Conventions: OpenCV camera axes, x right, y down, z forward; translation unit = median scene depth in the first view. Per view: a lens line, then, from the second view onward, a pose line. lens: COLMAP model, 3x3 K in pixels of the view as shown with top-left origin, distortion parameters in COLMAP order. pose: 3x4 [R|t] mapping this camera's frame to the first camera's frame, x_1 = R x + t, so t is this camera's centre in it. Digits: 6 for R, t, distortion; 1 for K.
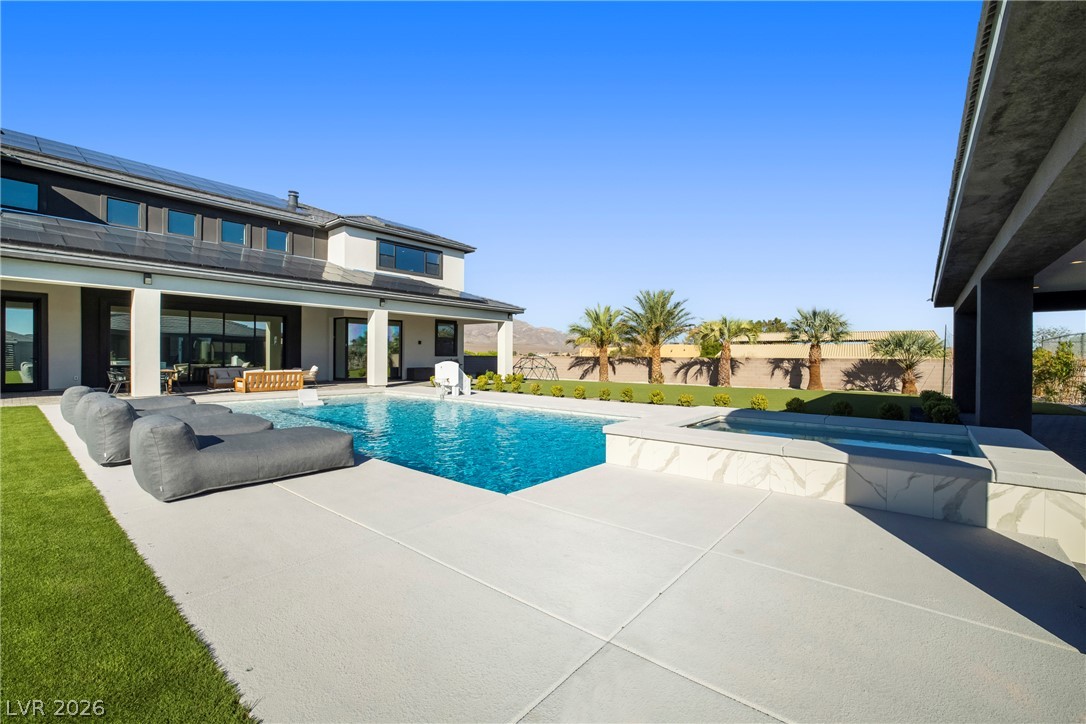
lens RADIAL K [[464.5, 0, 538.6], [0, 464.5, 359.6], [0, 0, 1]] dist [-0.027364, 0.006594]
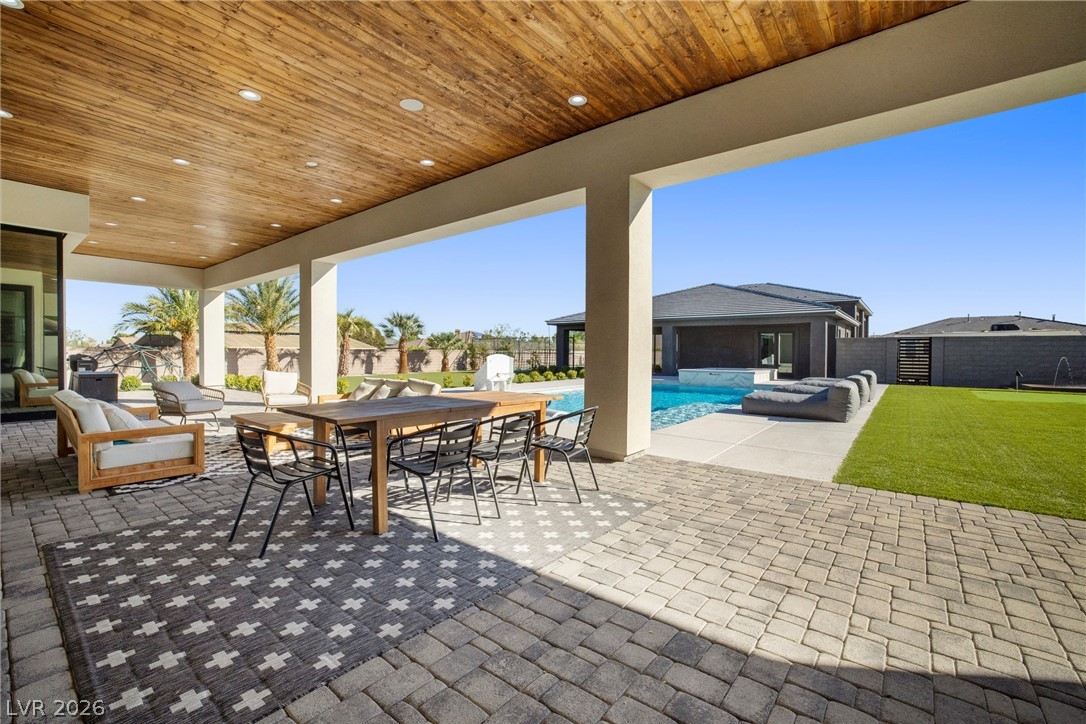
lens RADIAL K [[464.5, 0, 544.7], [0, 464.5, 364.3], [0, 0, 1]] dist [-0.027364, 0.006594]
pose [[-0.025145, -0.033879, 0.999110, -0.729859], [0.002071, 0.999422, 0.033942, -0.004968], [-0.999682, 0.002923, -0.025061, 0.610234]]
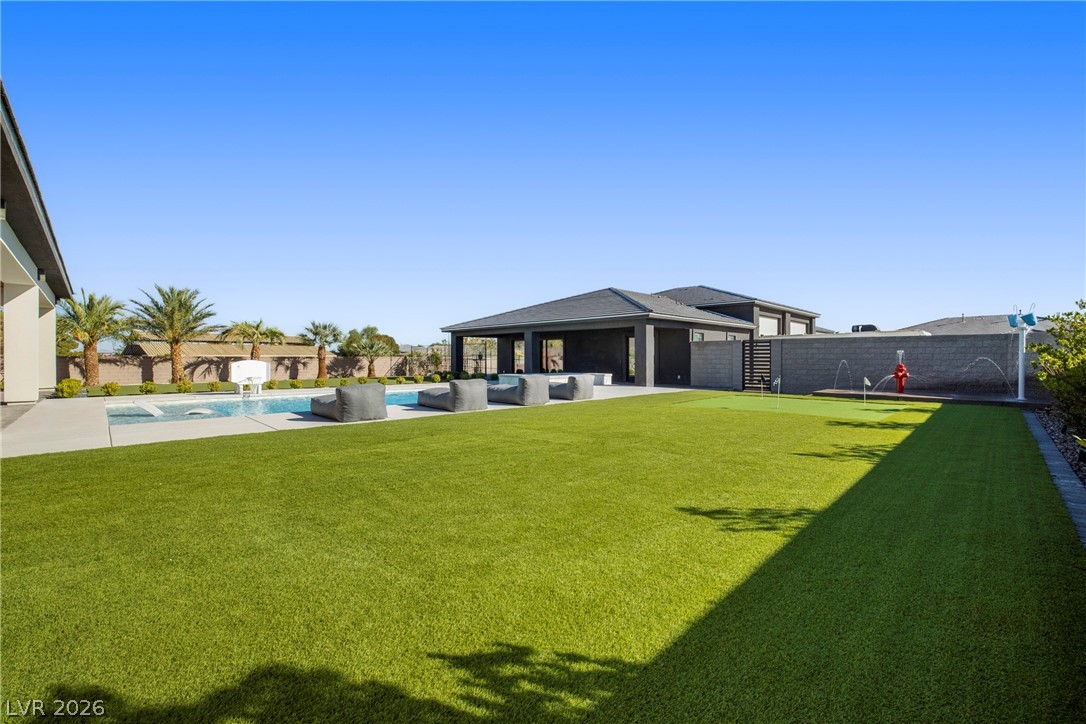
lens RADIAL K [[464.5, 0, 548.3], [0, 464.5, 359.5], [0, 0, 1]] dist [-0.027364, 0.006594]
pose [[0.087351, -0.009223, 0.996135, -0.744433], [0.008893, 0.999925, 0.008479, -0.000152], [-0.996138, 0.008118, 0.087427, 0.172909]]
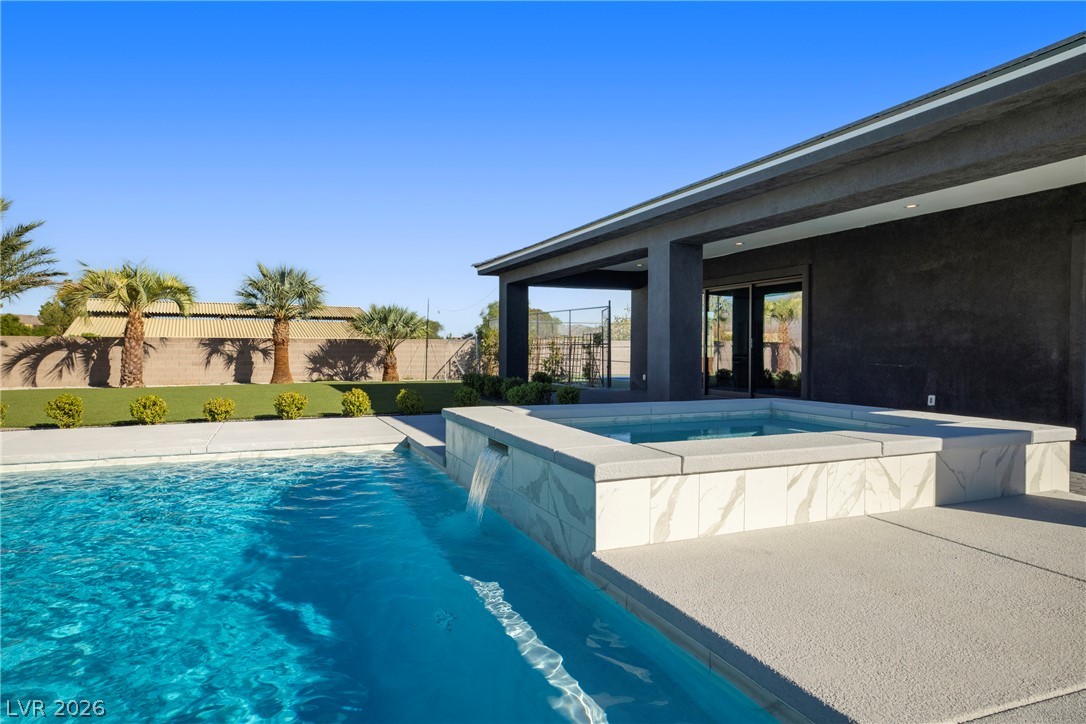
lens RADIAL K [[650.7, 0, 554.9], [0, 650.7, 359.3], [0, 0, 1]] dist [0.009237, 0.001853]
pose [[0.449169, -0.023559, 0.893136, -0.092566], [0.004952, 0.999703, 0.023879, 0.008423], [-0.893433, -0.006303, 0.449152, 0.182949]]
